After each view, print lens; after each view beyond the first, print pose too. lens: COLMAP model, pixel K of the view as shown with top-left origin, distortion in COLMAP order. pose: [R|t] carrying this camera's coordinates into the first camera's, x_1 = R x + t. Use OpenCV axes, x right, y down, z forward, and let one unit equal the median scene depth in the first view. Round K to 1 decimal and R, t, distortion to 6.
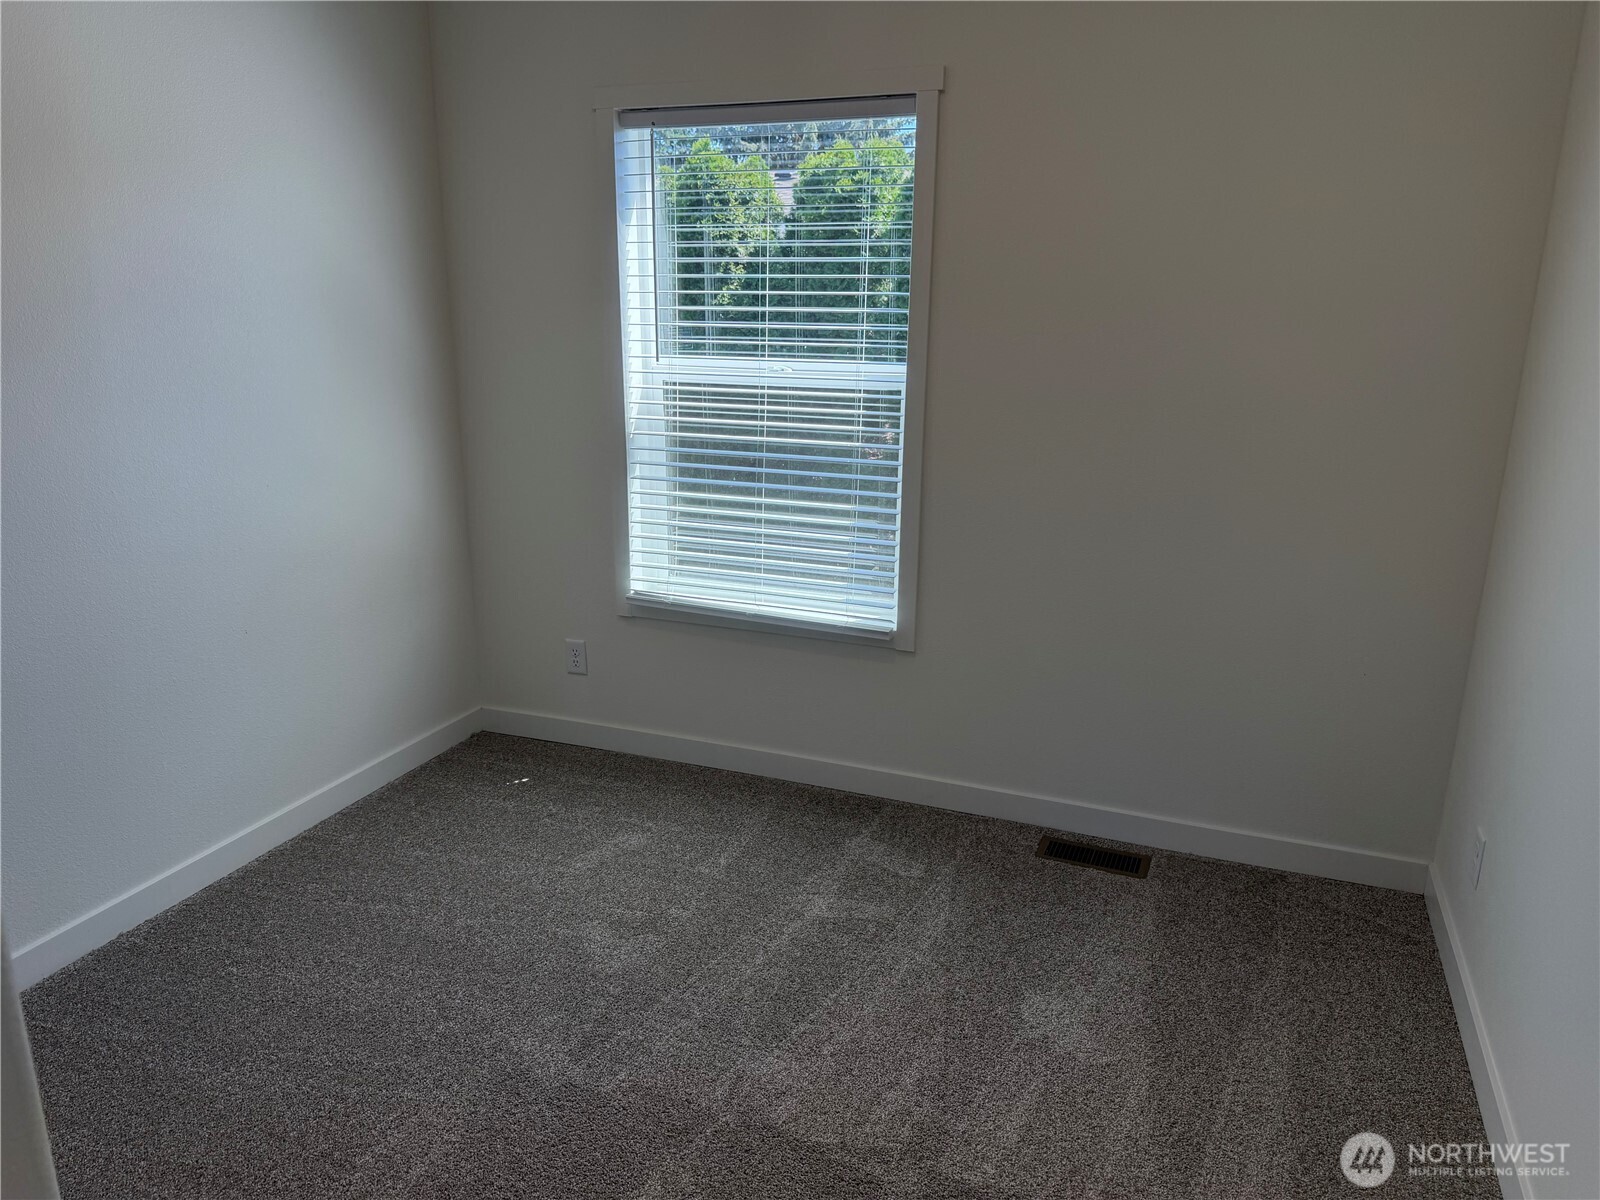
lens RADIAL K [[1123.5, 0, 790.9], [0, 1123.5, 606.4], [0, 0, 1]] dist [-0.004598, -0.001812]
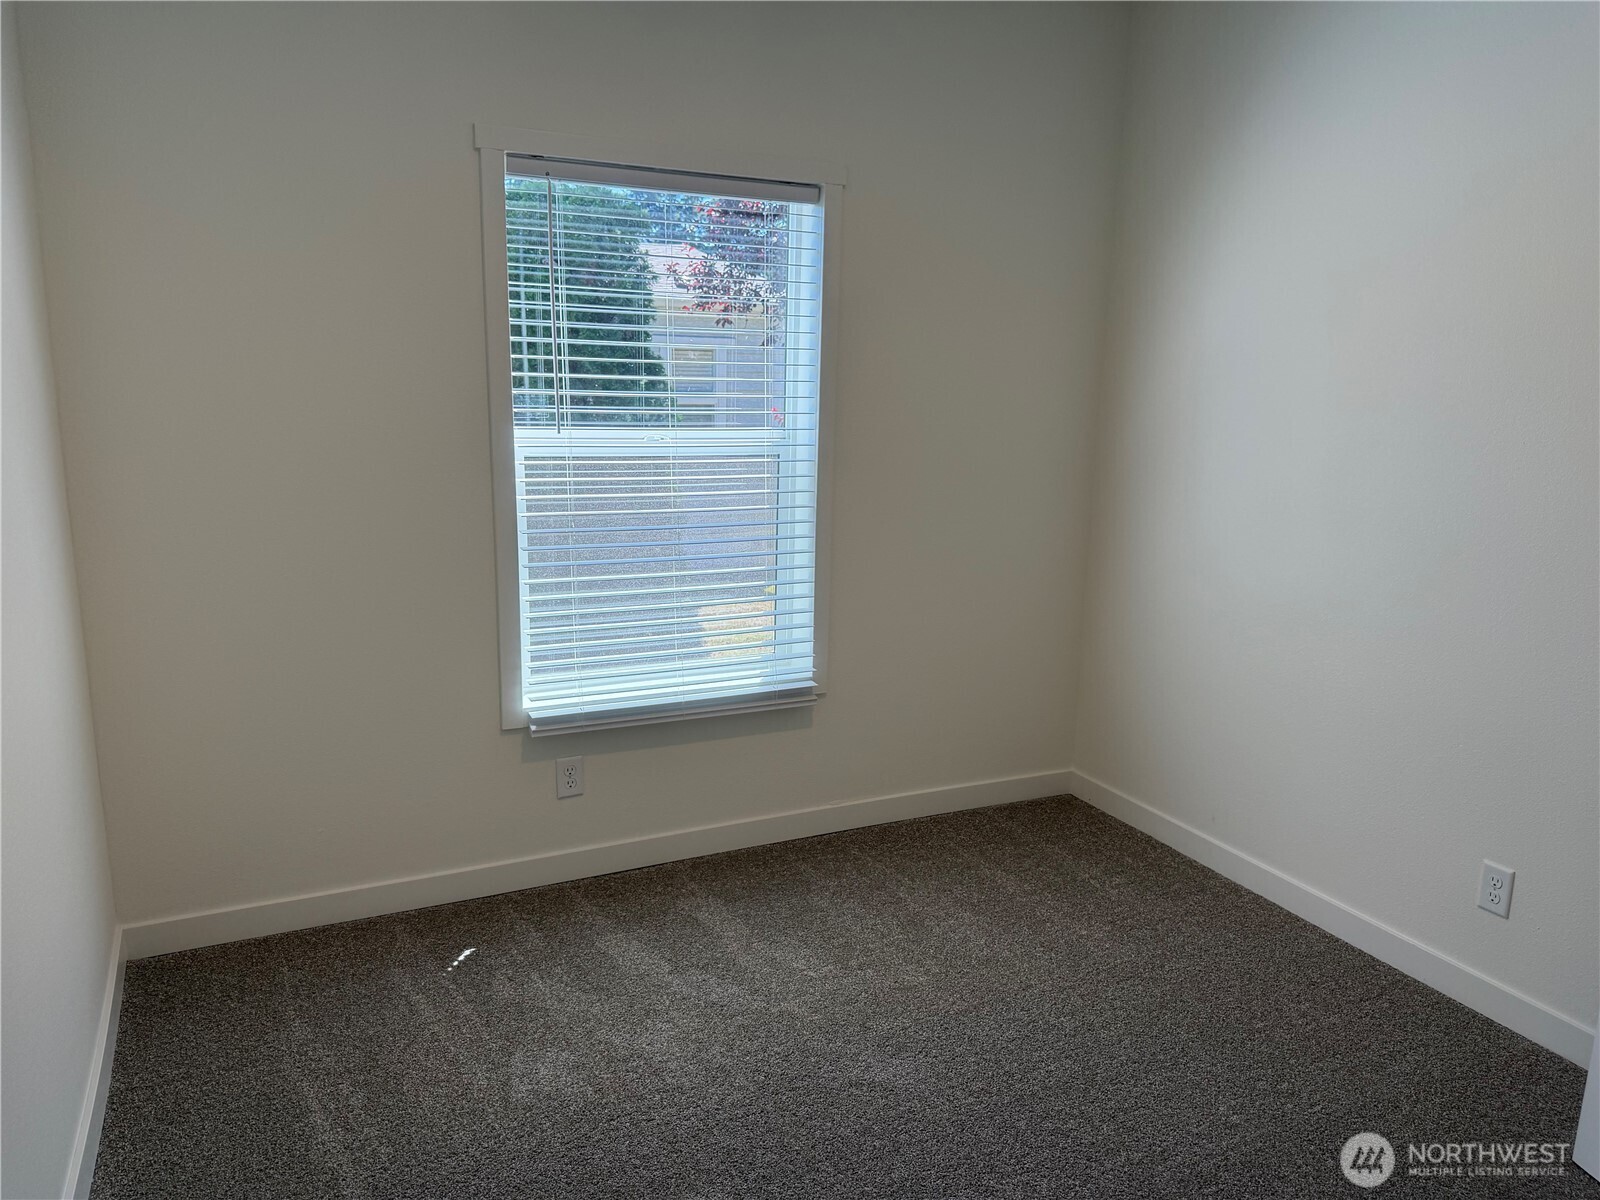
lens RADIAL K [[1142.0, 0, 800.0], [0, 1142.0, 600.0], [0, 0, 1]] dist [0.040173, -0.002044]
pose [[0.692451, -0.134272, 0.708860, -0.630222], [0.173632, 0.984666, 0.016902, -0.066568], [-0.700259, 0.111377, 0.705147, 0.222424]]
